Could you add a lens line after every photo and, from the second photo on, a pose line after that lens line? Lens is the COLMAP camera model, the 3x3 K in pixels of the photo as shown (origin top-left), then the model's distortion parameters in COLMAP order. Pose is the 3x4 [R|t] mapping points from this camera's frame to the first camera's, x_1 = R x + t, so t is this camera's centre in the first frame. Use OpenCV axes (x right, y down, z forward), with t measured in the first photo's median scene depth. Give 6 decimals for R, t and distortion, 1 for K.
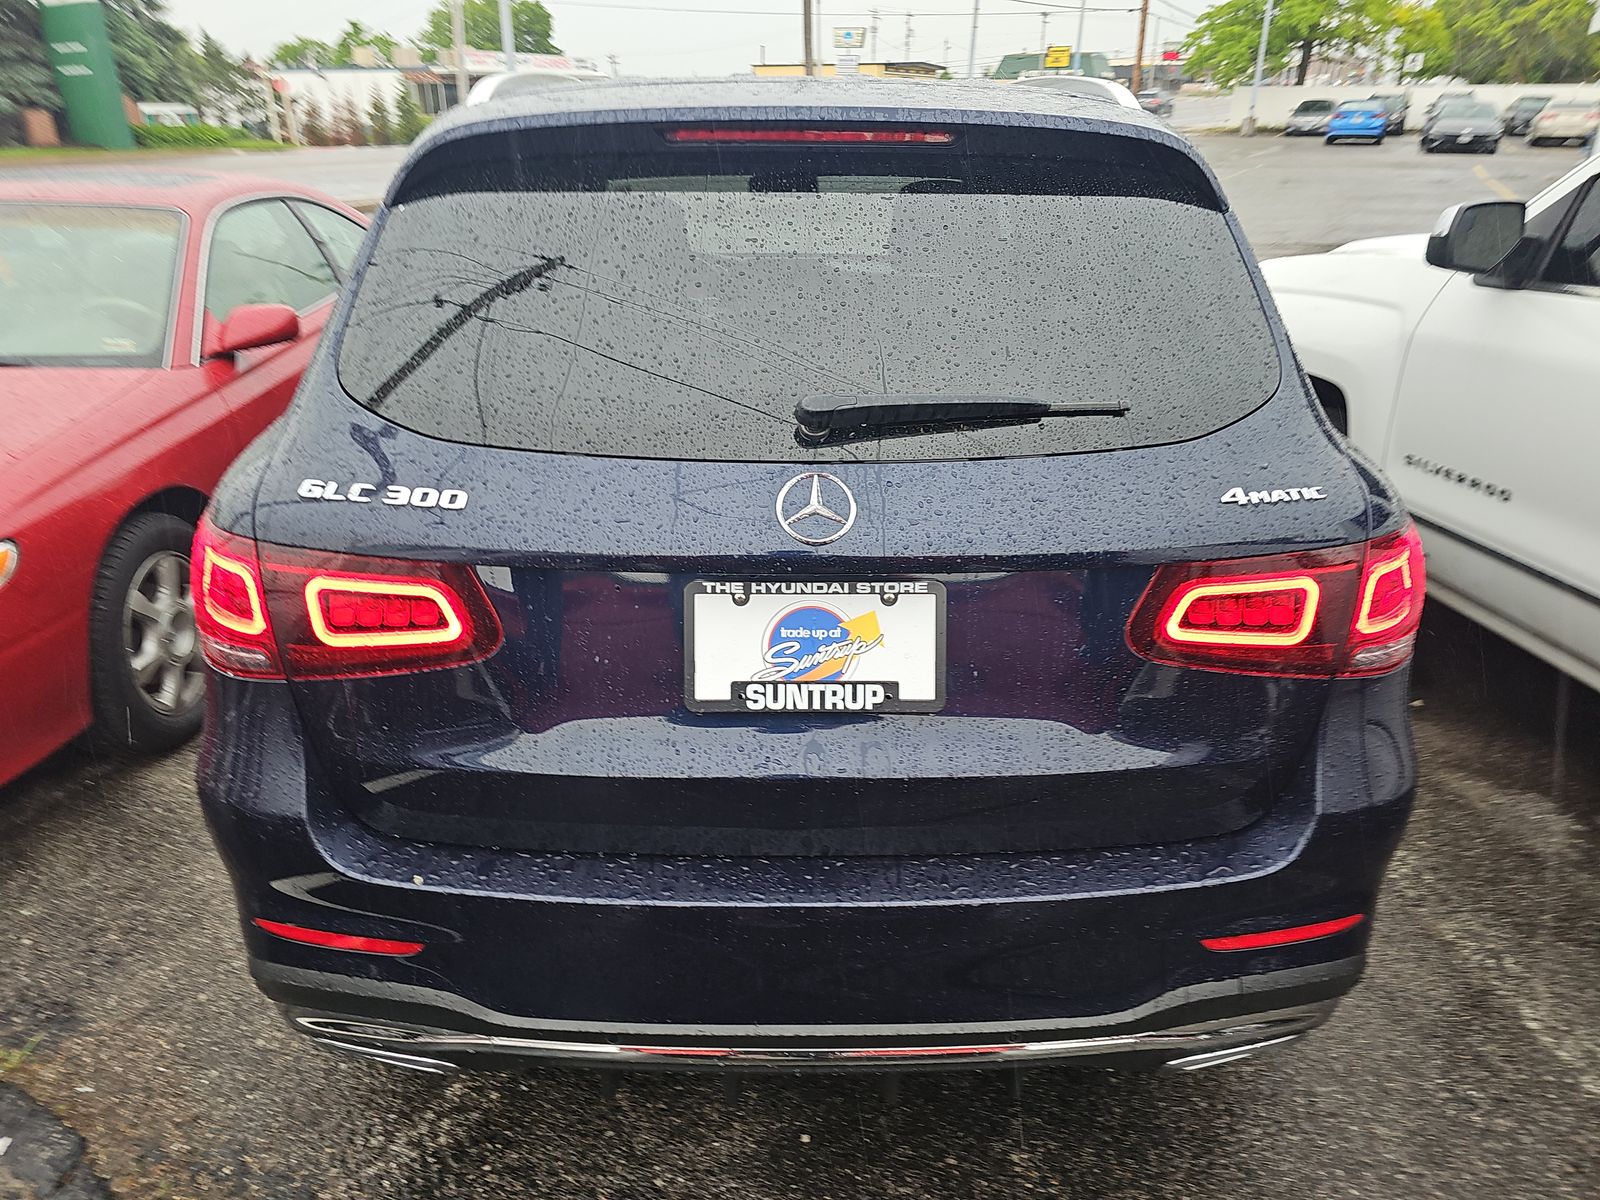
lens RADIAL K [[1113.0, 0, 811.0], [0, 1113.0, 592.0], [0, 0, 1]] dist [0.070688, -0.059930]
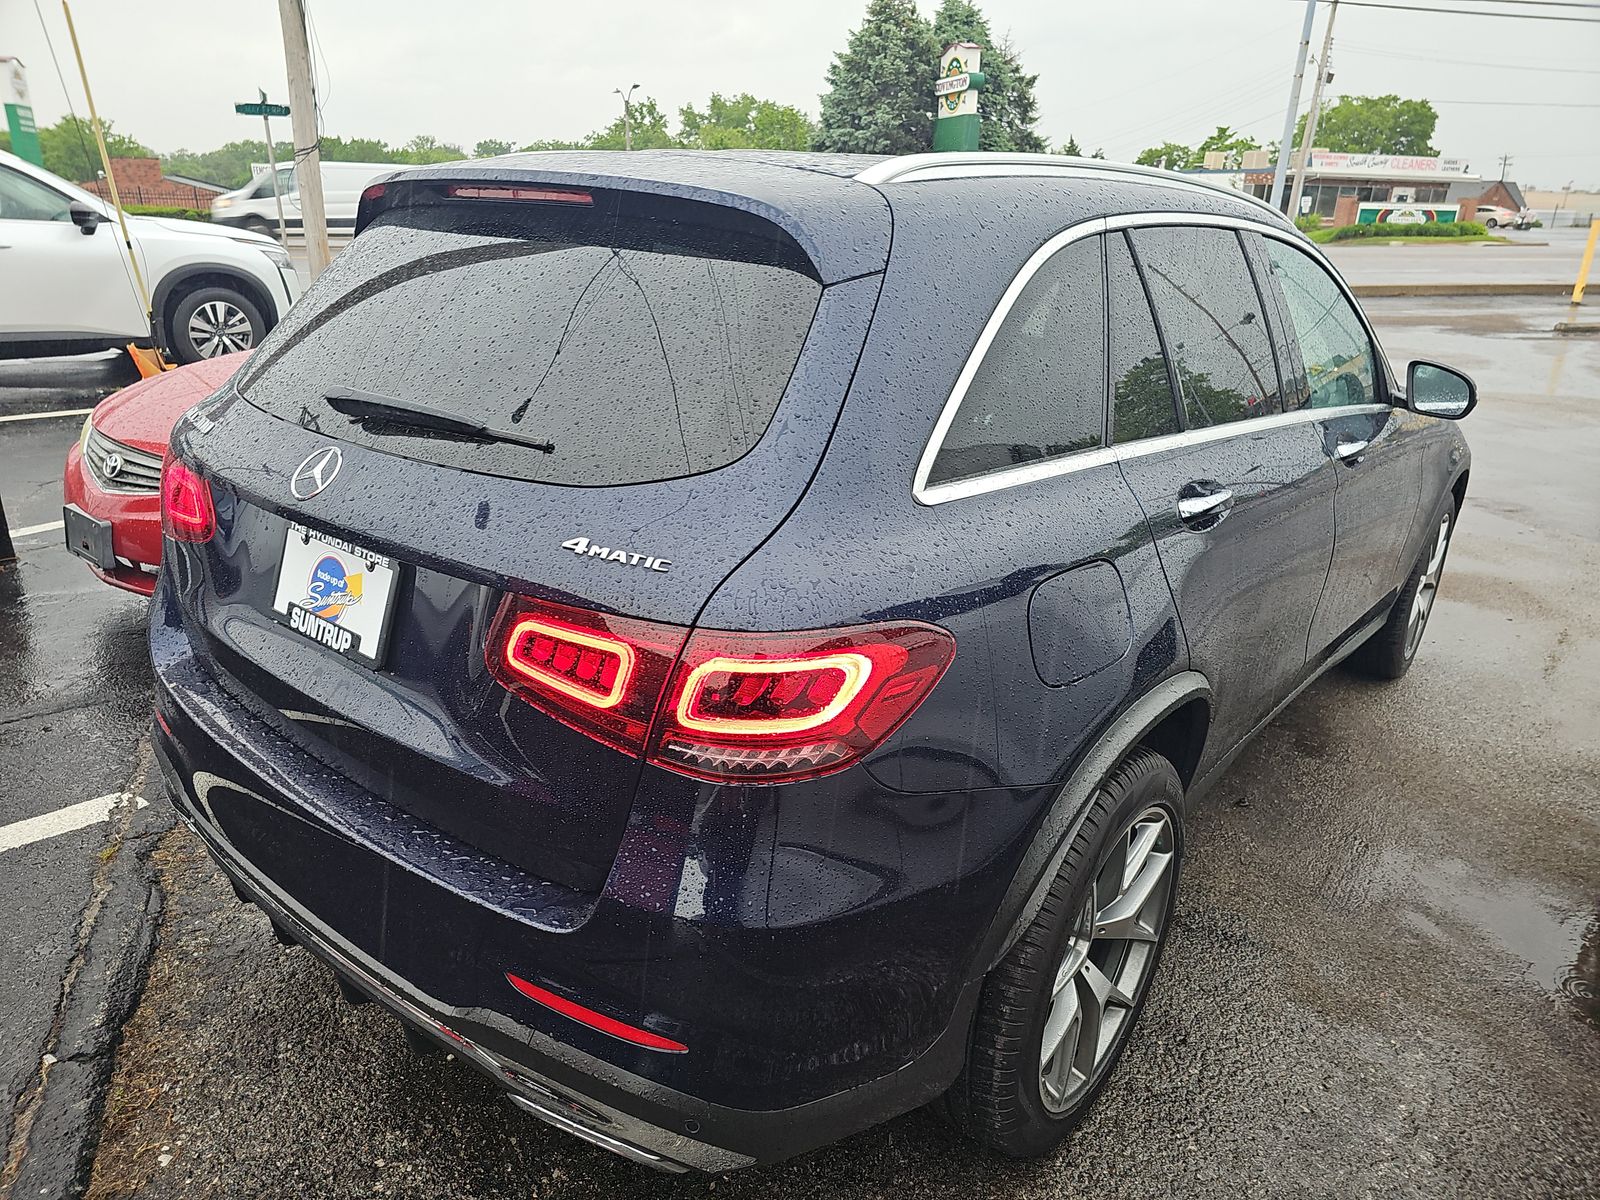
lens RADIAL K [[1125.9, 0, 800.0], [0, 1125.9, 600.0], [0, 0, 1]] dist [0.063861, -0.064608]
pose [[0.757390, 0.241007, -0.606857, 1.153571], [-0.285133, 0.958170, 0.024666, -0.118892], [0.587417, 0.154353, 0.794428, 0.310323]]
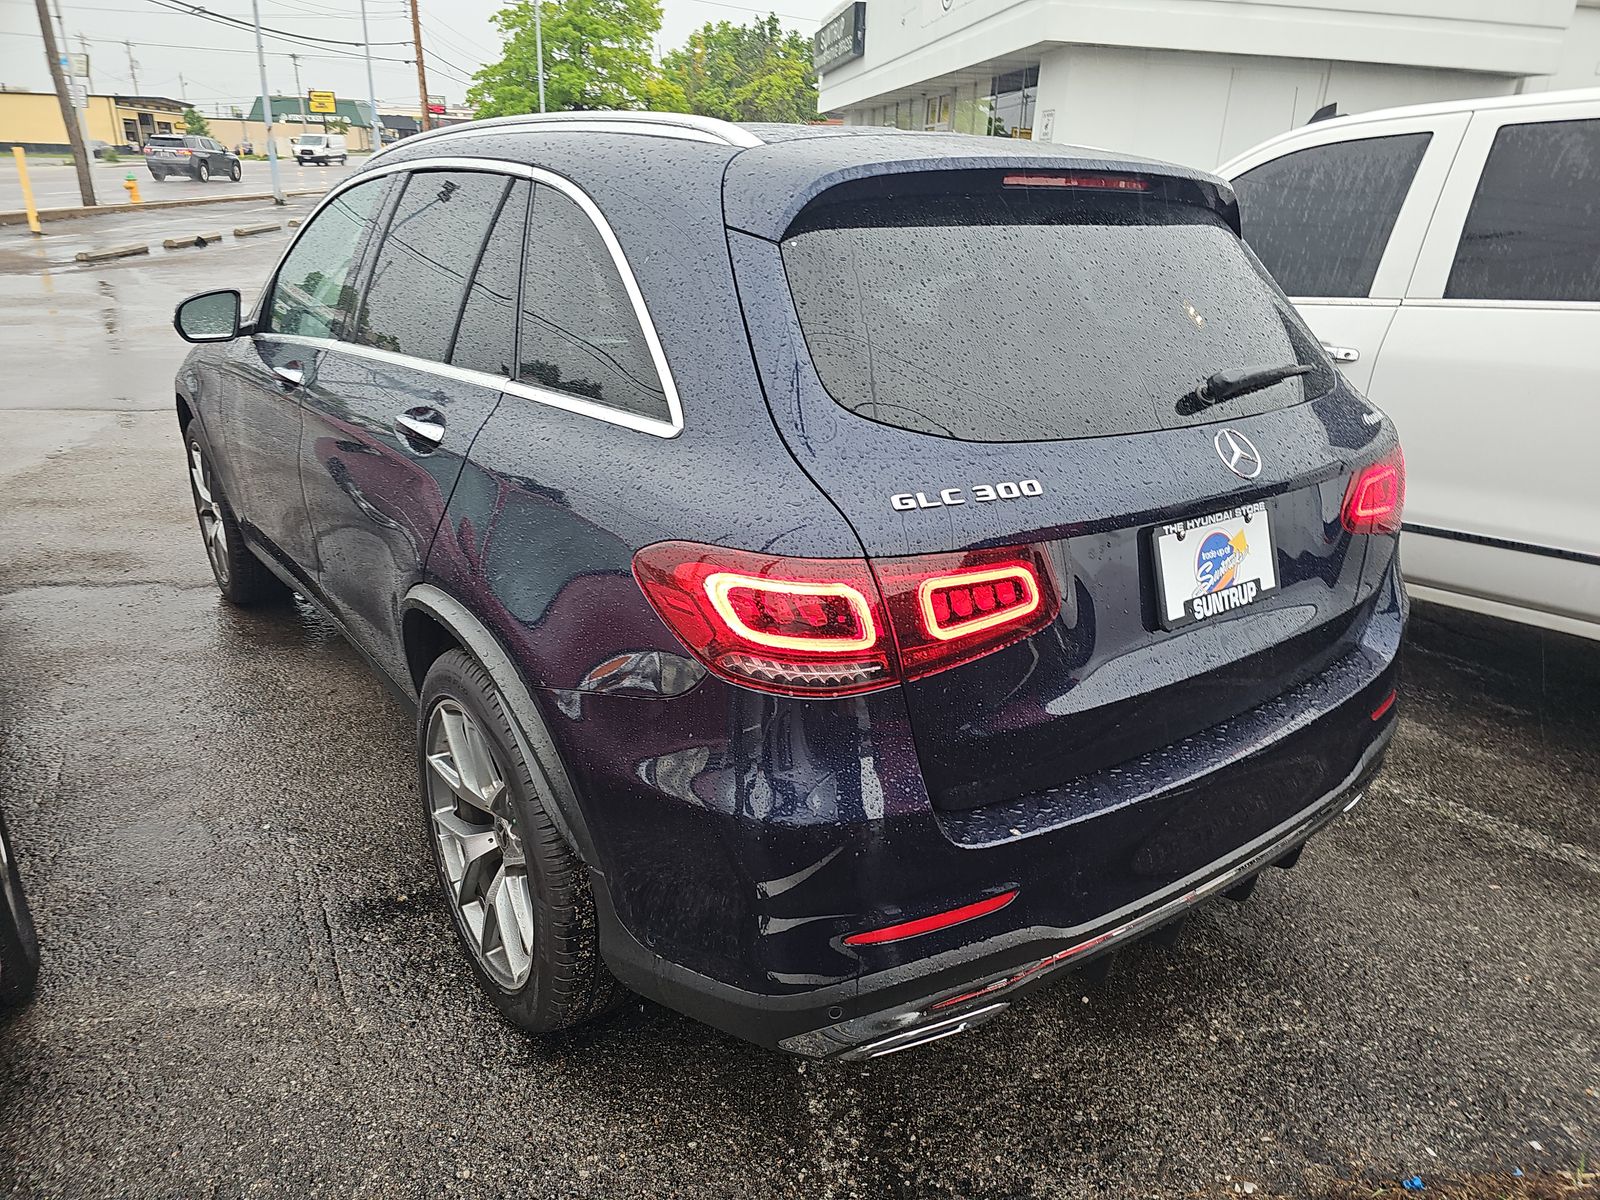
lens RADIAL K [[1113.0, 0, 811.0], [0, 1113.0, 592.0], [0, 0, 1]] dist [0.070688, -0.059930]
pose [[0.807966, -0.189019, 0.558089, -1.131419], [0.210512, 0.977240, 0.026215, -0.053416], [-0.550341, 0.096304, 0.829367, 0.166670]]
